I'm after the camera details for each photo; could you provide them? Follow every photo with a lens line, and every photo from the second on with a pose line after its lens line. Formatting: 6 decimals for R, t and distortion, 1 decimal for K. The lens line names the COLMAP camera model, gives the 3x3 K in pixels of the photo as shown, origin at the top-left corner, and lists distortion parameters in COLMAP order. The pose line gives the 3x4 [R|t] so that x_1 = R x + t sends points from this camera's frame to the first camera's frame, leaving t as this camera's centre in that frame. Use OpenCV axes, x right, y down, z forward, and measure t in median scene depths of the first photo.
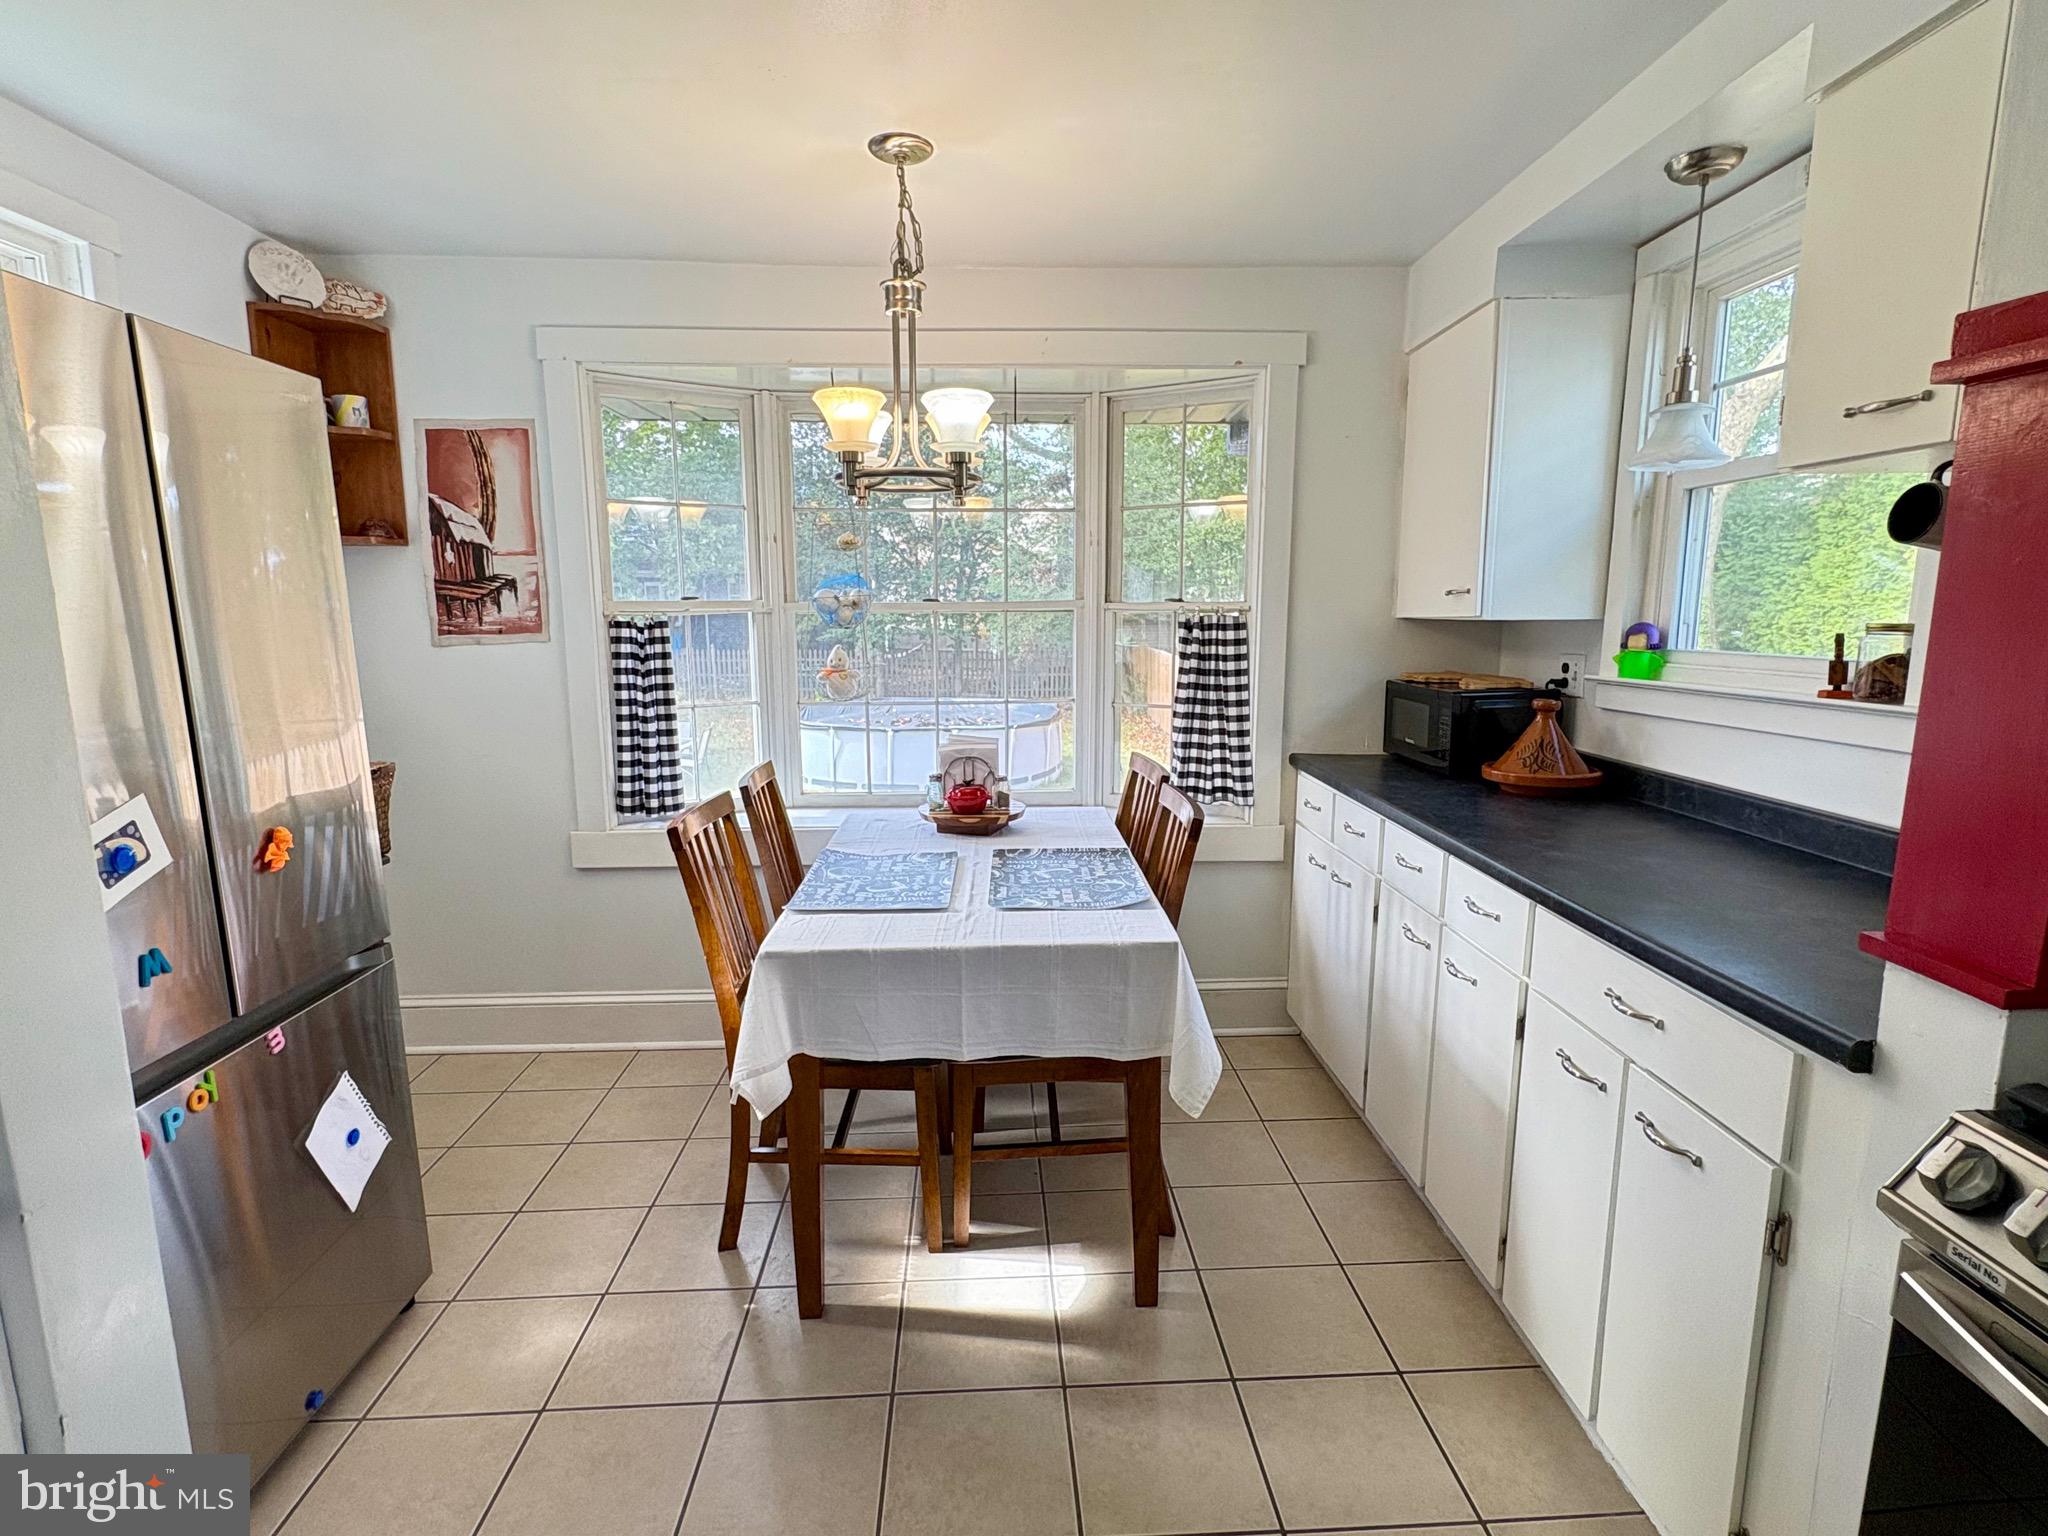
lens RADIAL K [[1017.6, 0, 1025.5], [0, 1017.6, 775.3], [0, 0, 1]] dist [-0.004090, -0.000316]
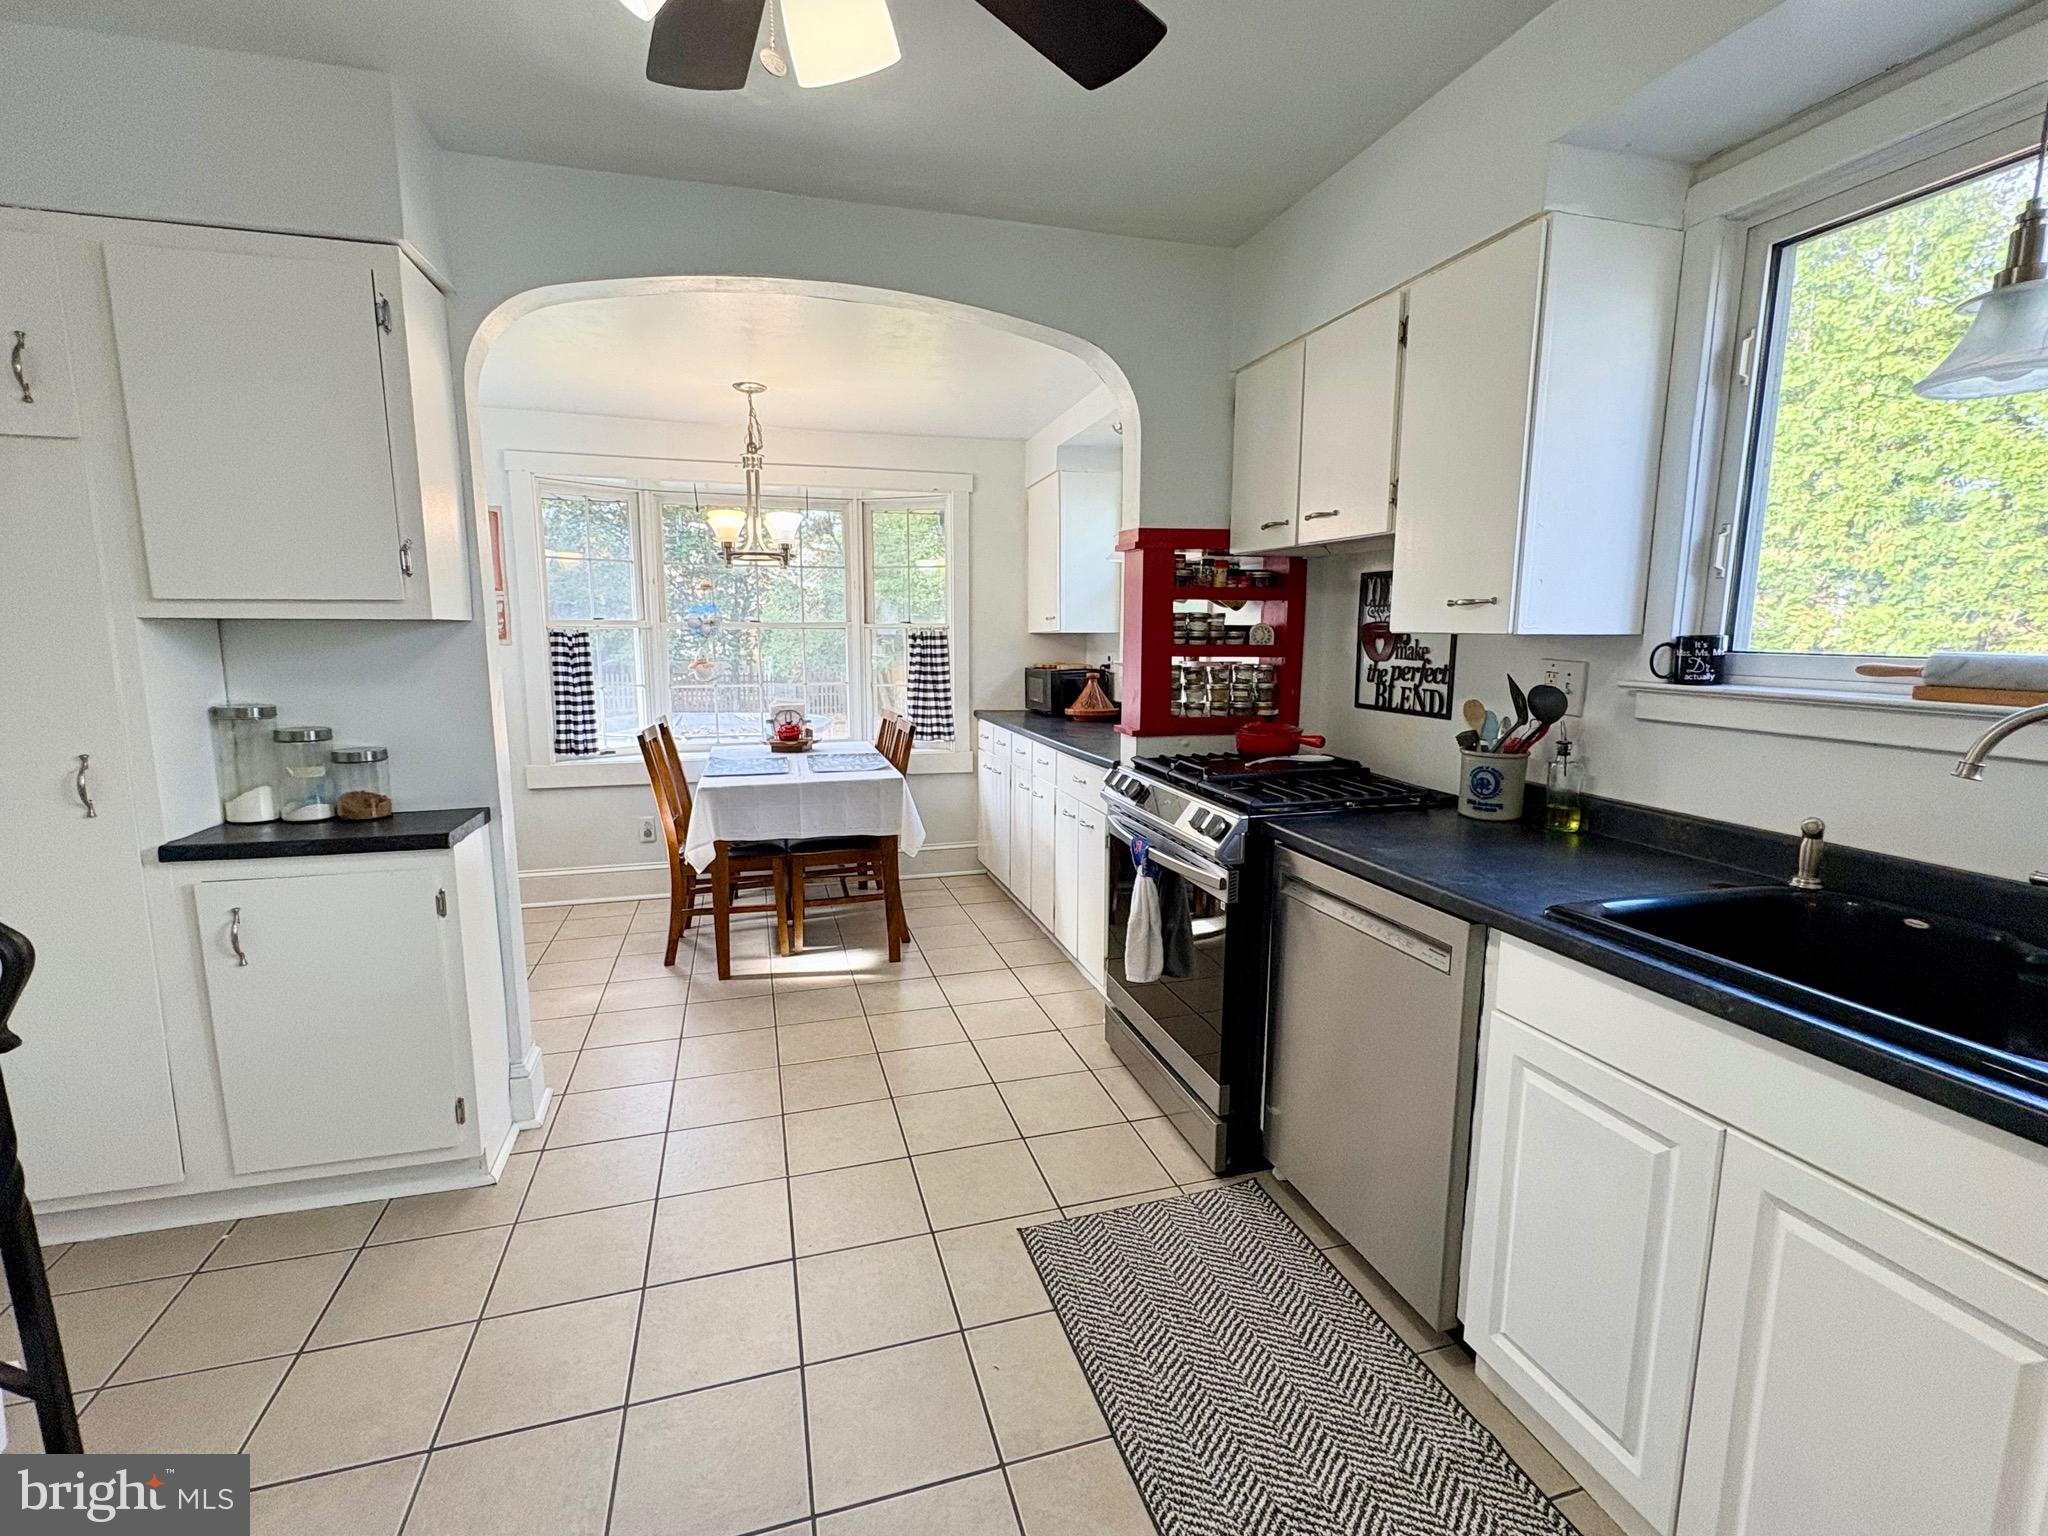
lens RADIAL K [[923.7, 0, 1021.5], [0, 923.7, 770.7], [0, 0, 1]] dist [-0.000459, -0.000452]
pose [[0.971290, -0.029892, 0.236014, -0.039767], [0.034740, 0.999262, -0.016409, 0.113857], [-0.235349, 0.024137, 0.971611, -0.570986]]
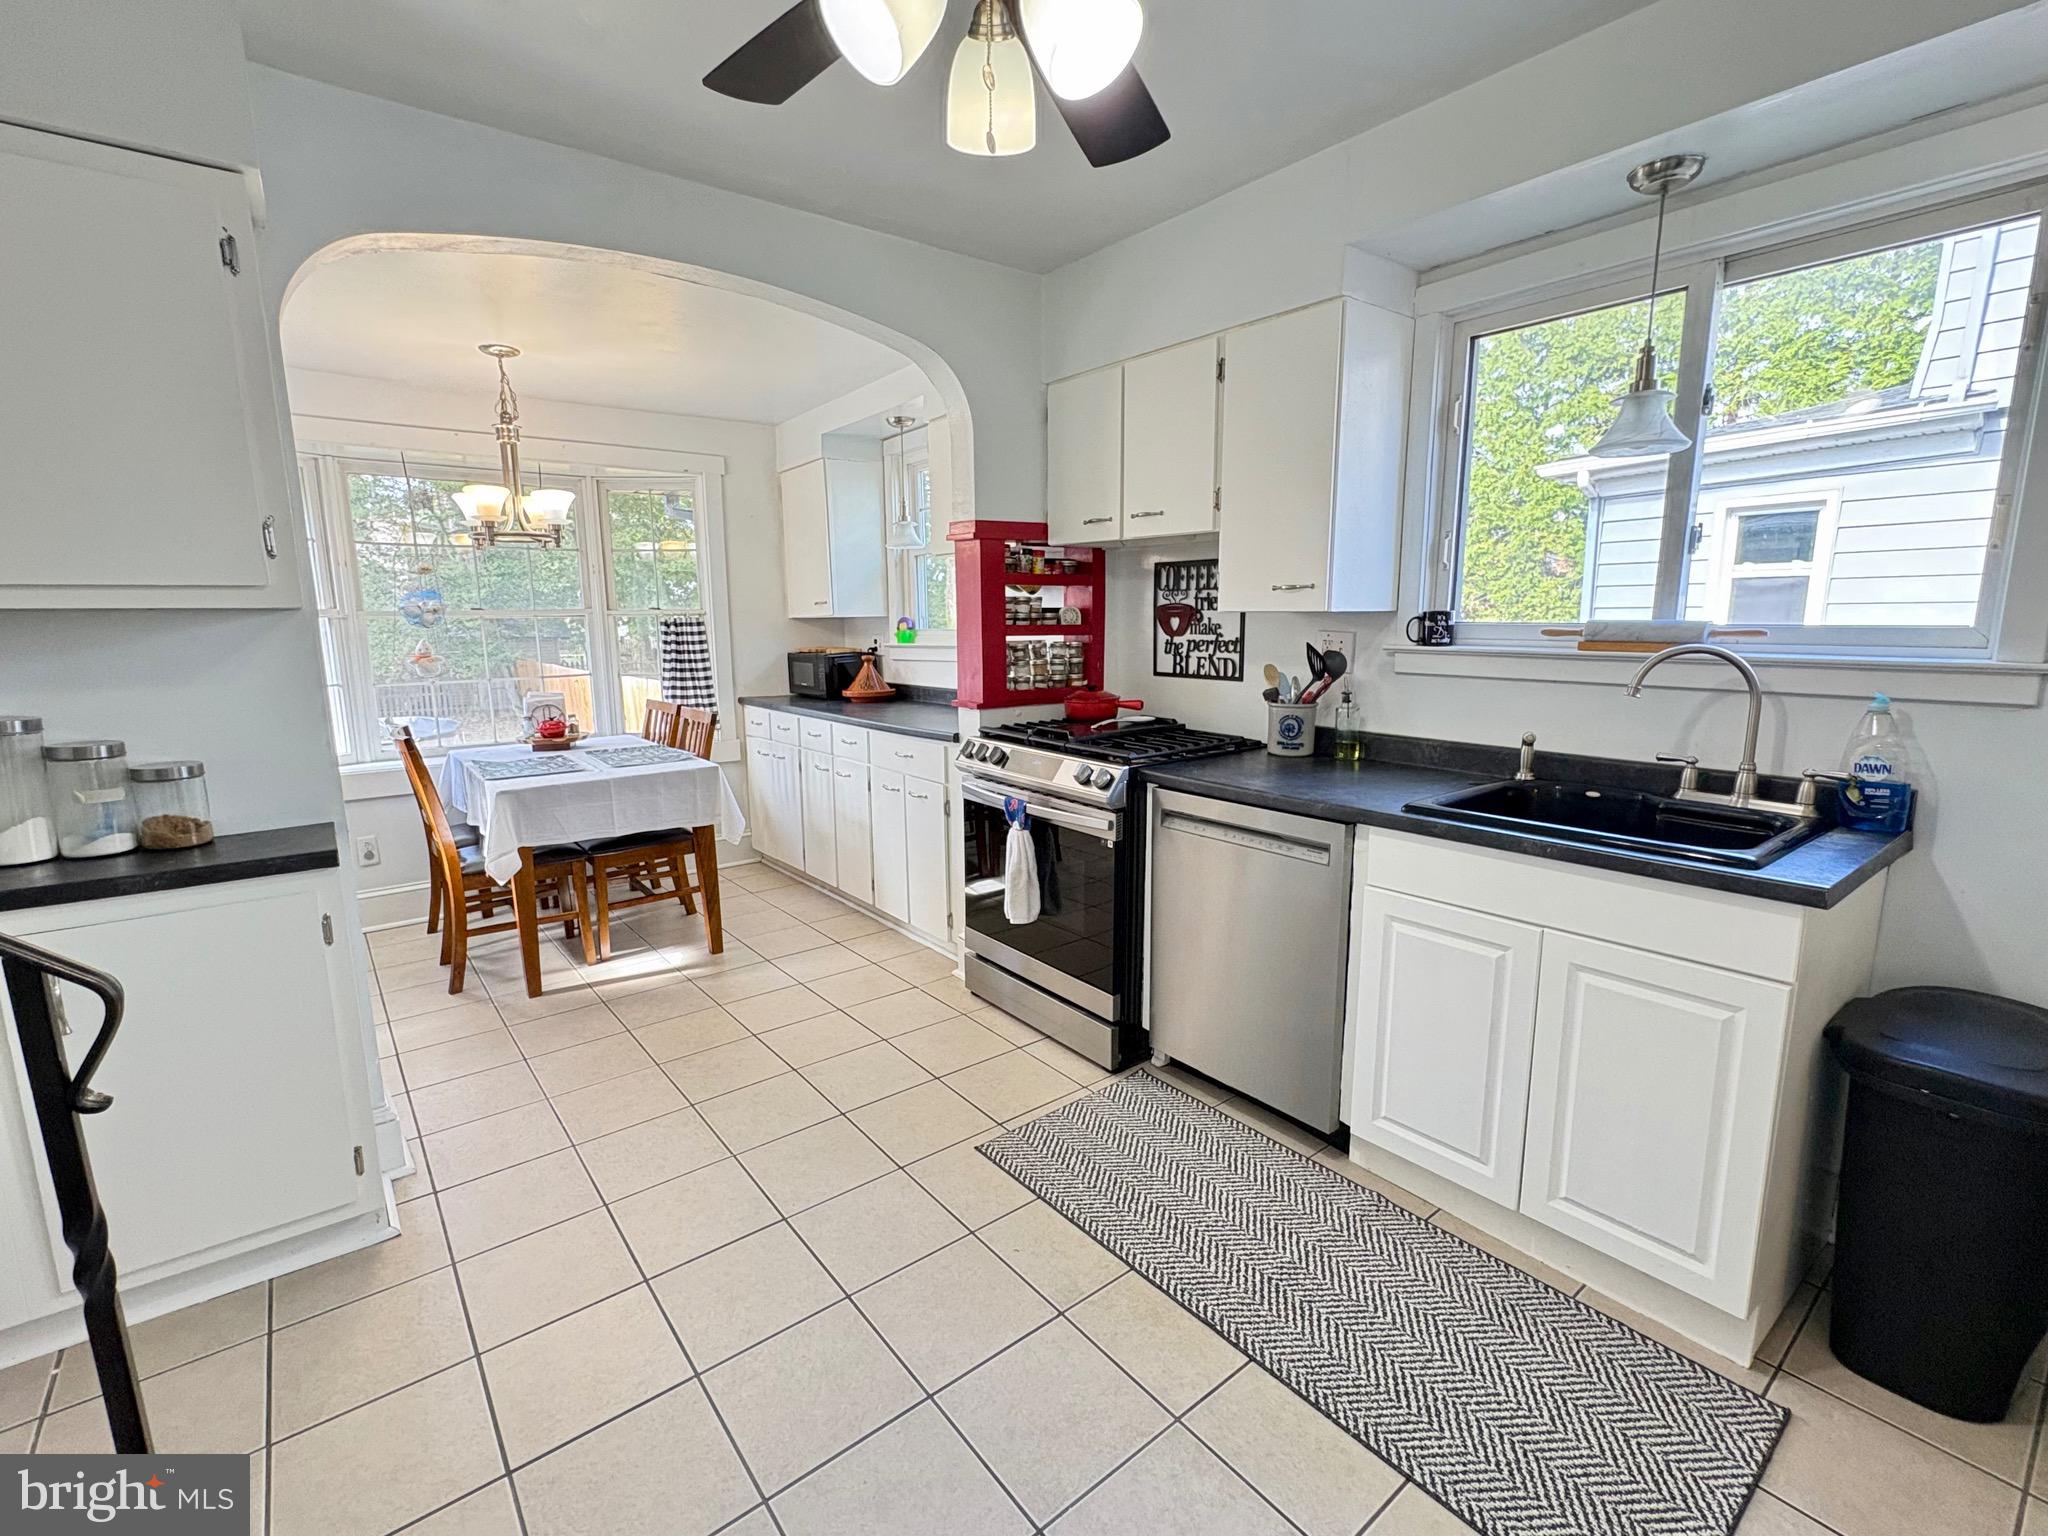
lens RADIAL K [[923.7, 0, 1021.5], [0, 923.7, 770.7], [0, 0, 1]] dist [-0.000459, -0.000452]
pose [[0.813222, -0.101143, 0.573097, -0.263289], [0.105390, 0.994094, 0.025895, 0.114553], [-0.572332, 0.039340, 0.819078, -0.561433]]
